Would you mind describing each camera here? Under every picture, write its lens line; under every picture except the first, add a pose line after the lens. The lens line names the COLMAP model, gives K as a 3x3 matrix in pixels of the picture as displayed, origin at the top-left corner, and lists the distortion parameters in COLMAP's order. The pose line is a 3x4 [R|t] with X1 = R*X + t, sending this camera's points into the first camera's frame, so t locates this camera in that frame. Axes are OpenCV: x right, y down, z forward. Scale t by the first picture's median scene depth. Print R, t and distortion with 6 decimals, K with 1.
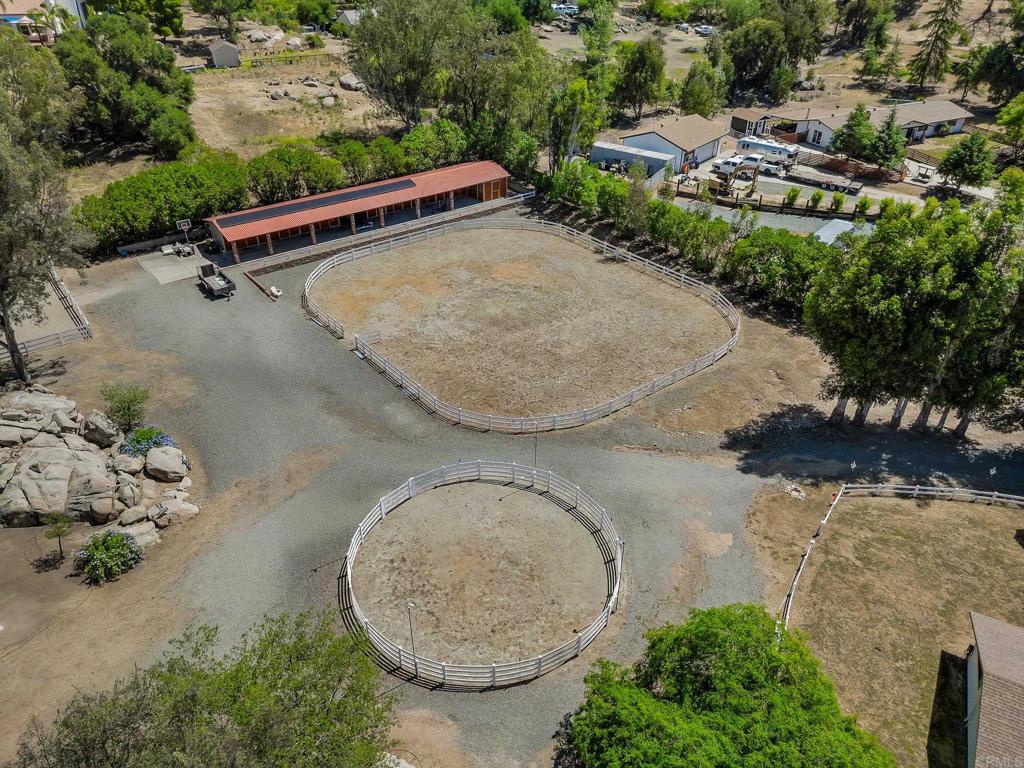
lens RADIAL K [[717.8, 0, 508.3], [0, 717.8, 385.7], [0, 0, 1]] dist [0.066699, -0.058842]
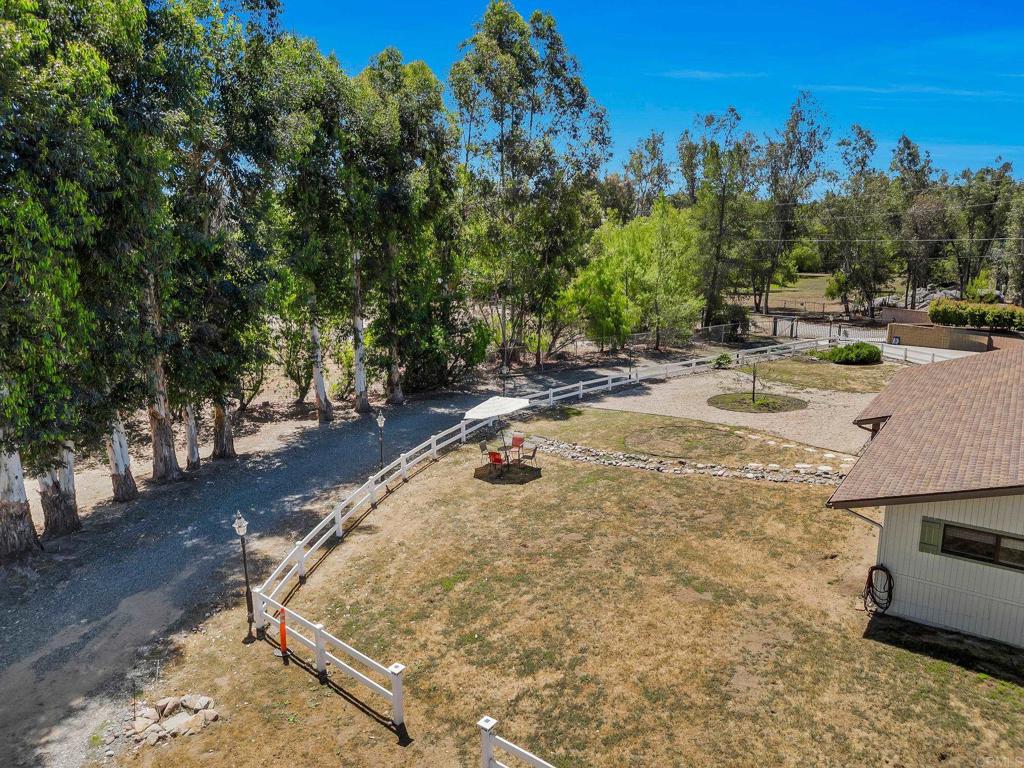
lens RADIAL K [[717.8, 0, 505.9], [0, 717.8, 380.5], [0, 0, 1]] dist [0.066699, -0.058842]
pose [[0.122855, -0.220076, 0.967715, 0.095454], [0.559146, 0.820954, 0.115714, 0.043332], [-0.819916, 0.526878, 0.223913, 0.404700]]
